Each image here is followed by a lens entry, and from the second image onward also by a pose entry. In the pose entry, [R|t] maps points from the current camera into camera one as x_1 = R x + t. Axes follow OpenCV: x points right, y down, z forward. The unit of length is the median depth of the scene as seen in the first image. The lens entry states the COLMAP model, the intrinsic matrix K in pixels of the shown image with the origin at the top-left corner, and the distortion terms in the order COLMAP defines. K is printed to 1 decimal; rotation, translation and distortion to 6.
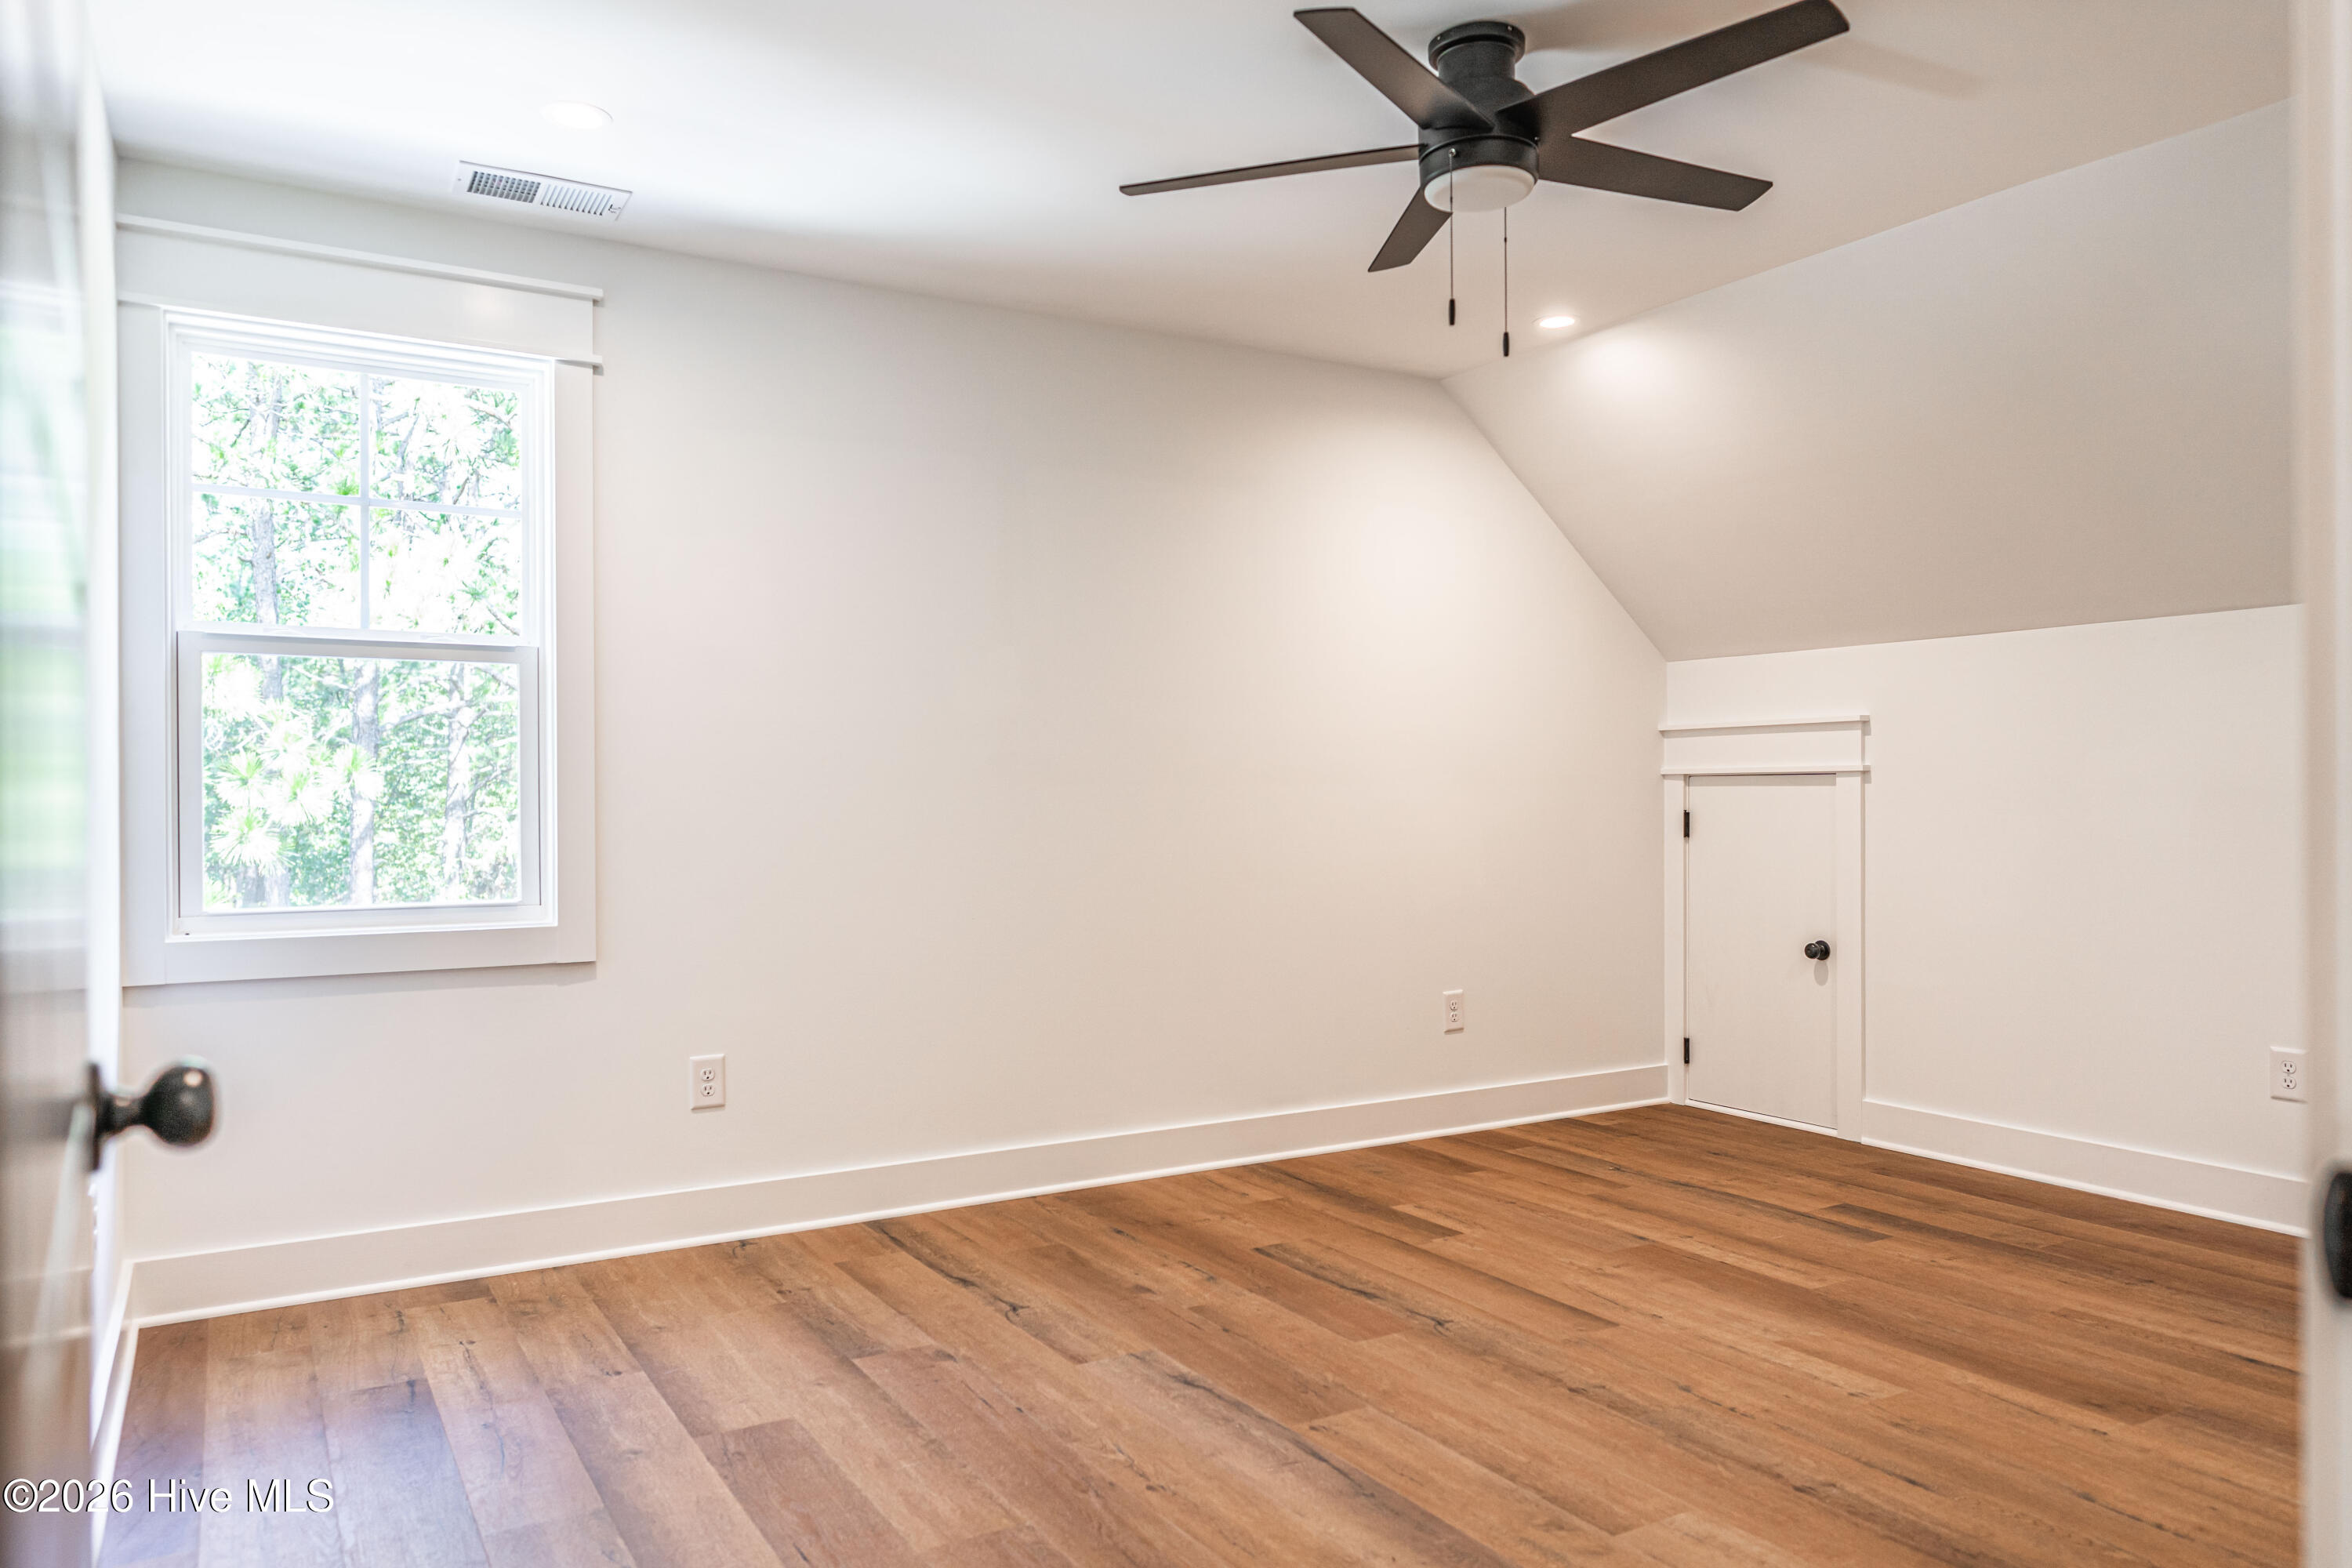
lens RADIAL K [[1566.7, 0, 1174.1], [0, 1566.7, 801.3], [0, 0, 1]] dist [-0.001583, 0.000790]
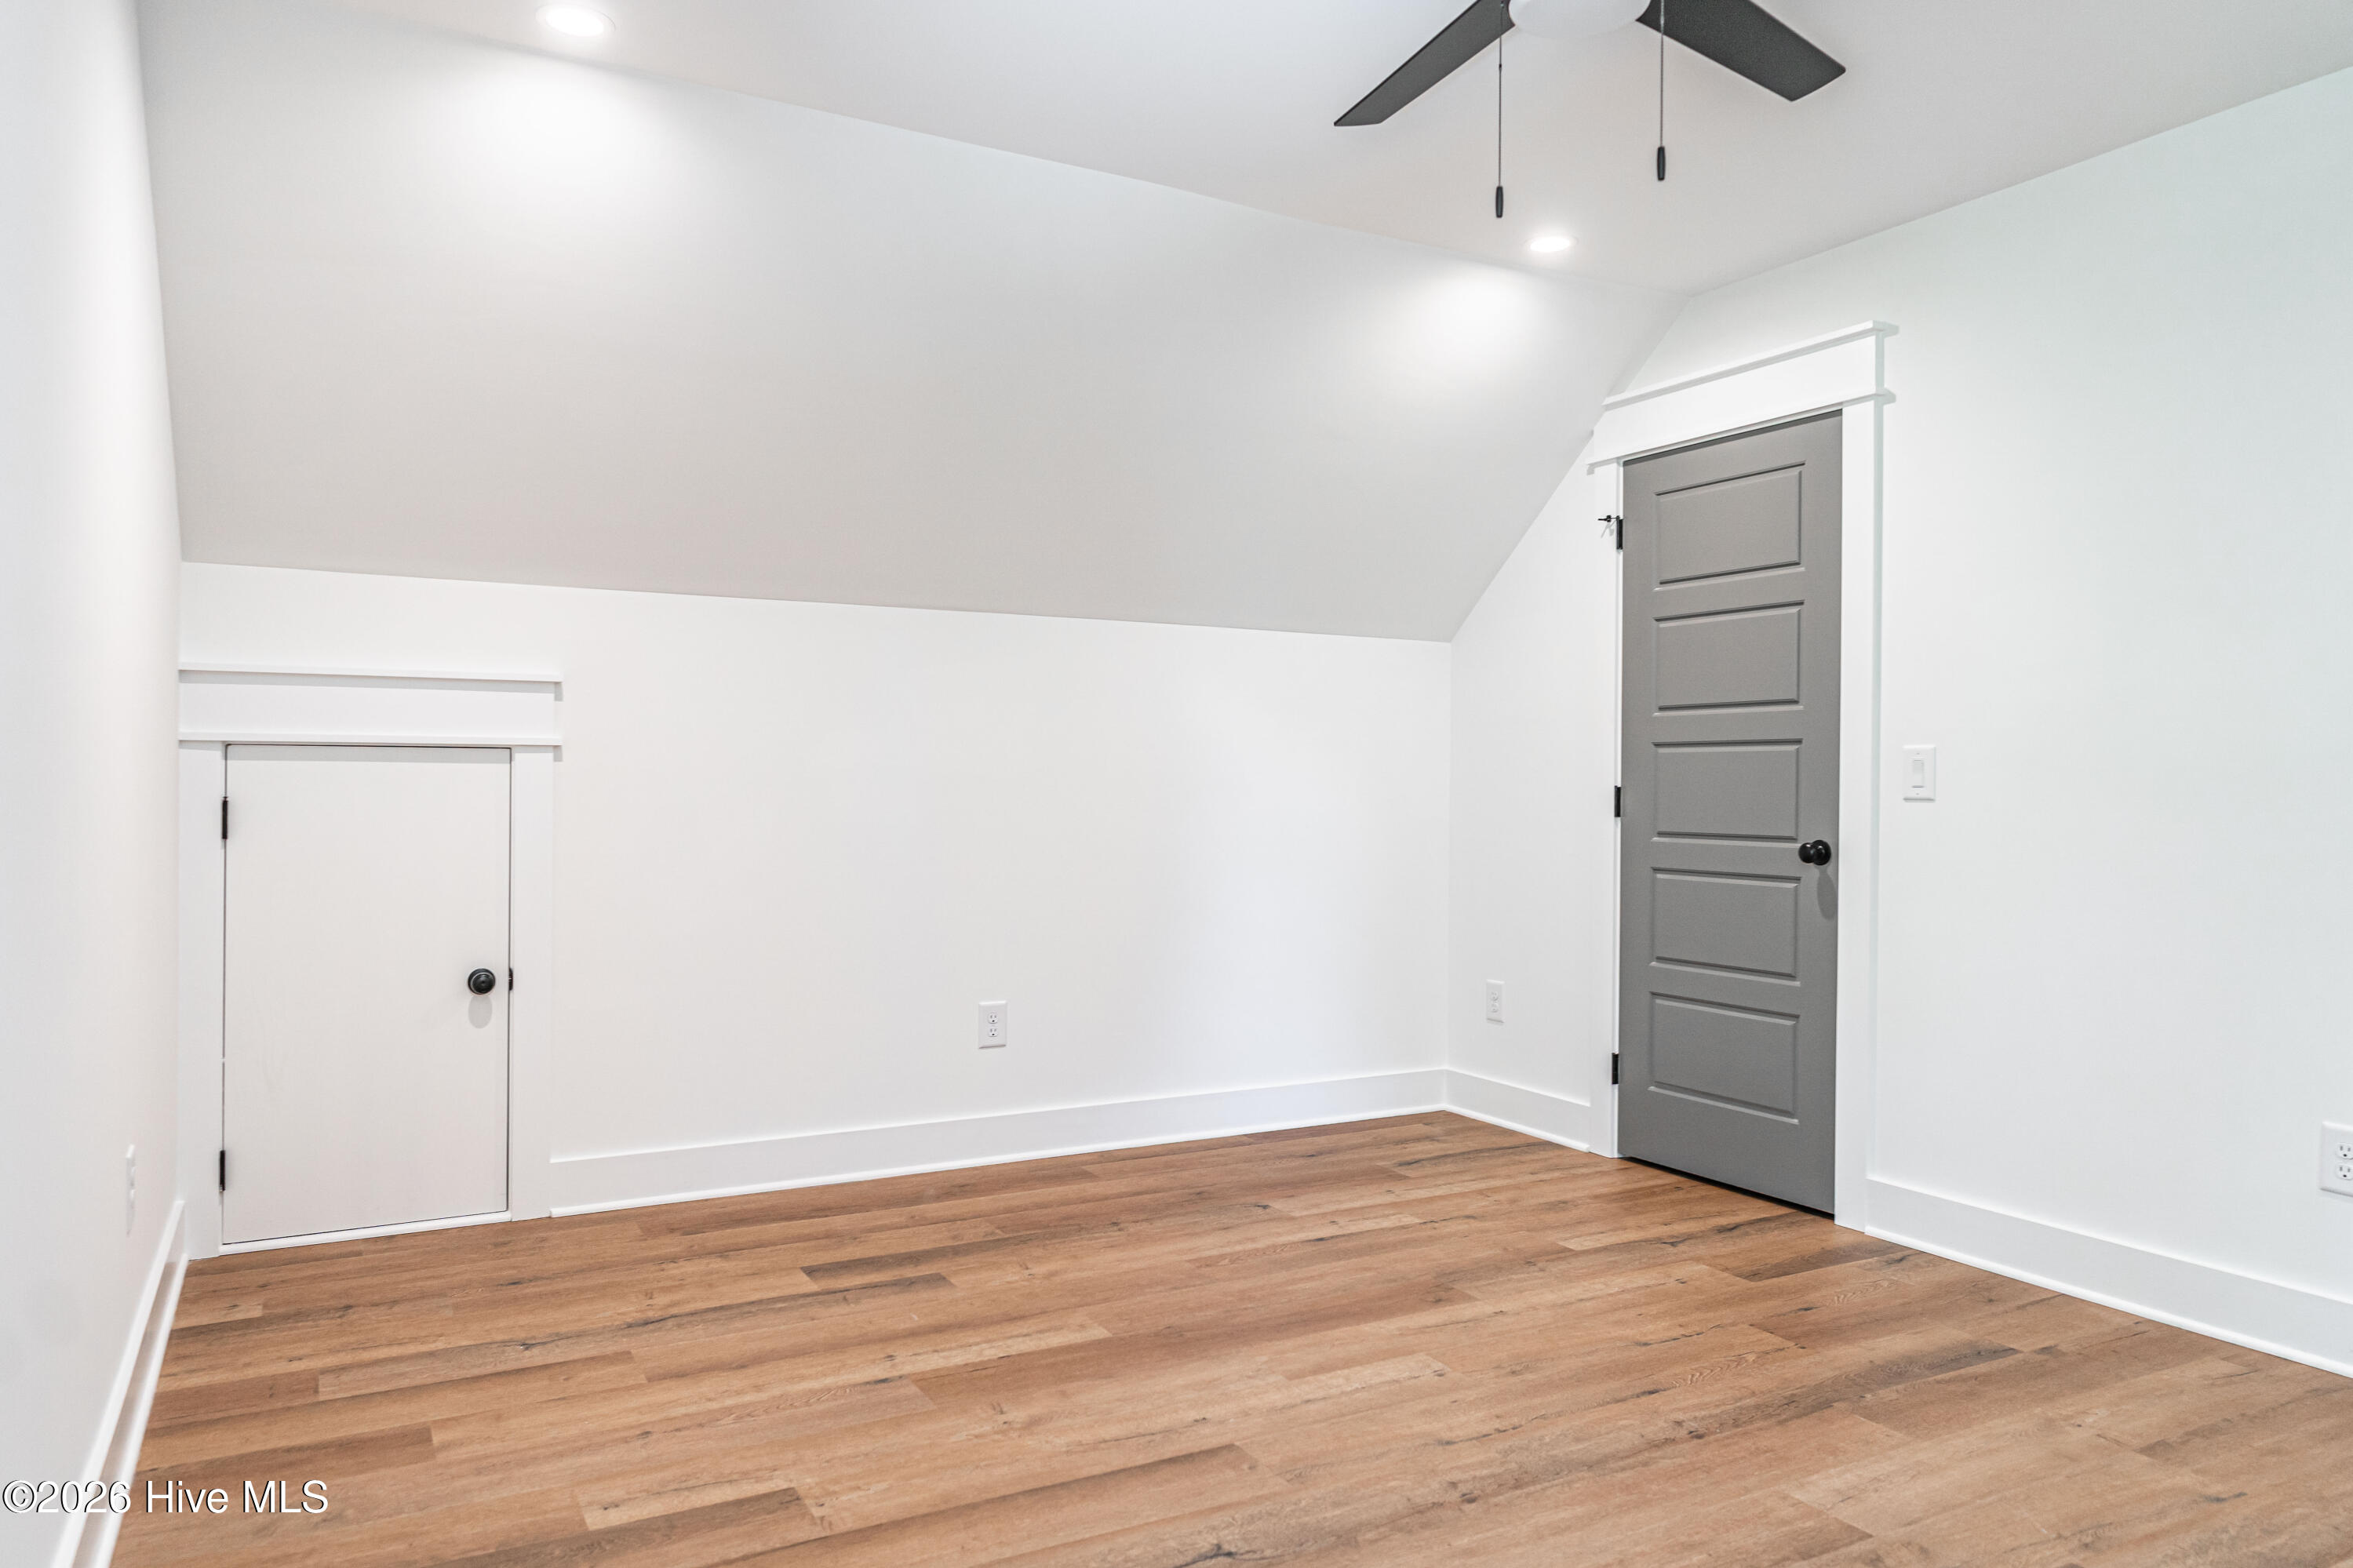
lens RADIAL K [[1567.1, 0, 1175.3], [0, 1567.1, 782.9], [0, 0, 1]] dist [-0.001583, 0.000790]
pose [[0.042204, -0.000535, 0.999109, -0.461854], [-0.001354, 0.999999, 0.000593, -0.001772], [-0.999108, -0.001378, 0.042203, 0.898870]]
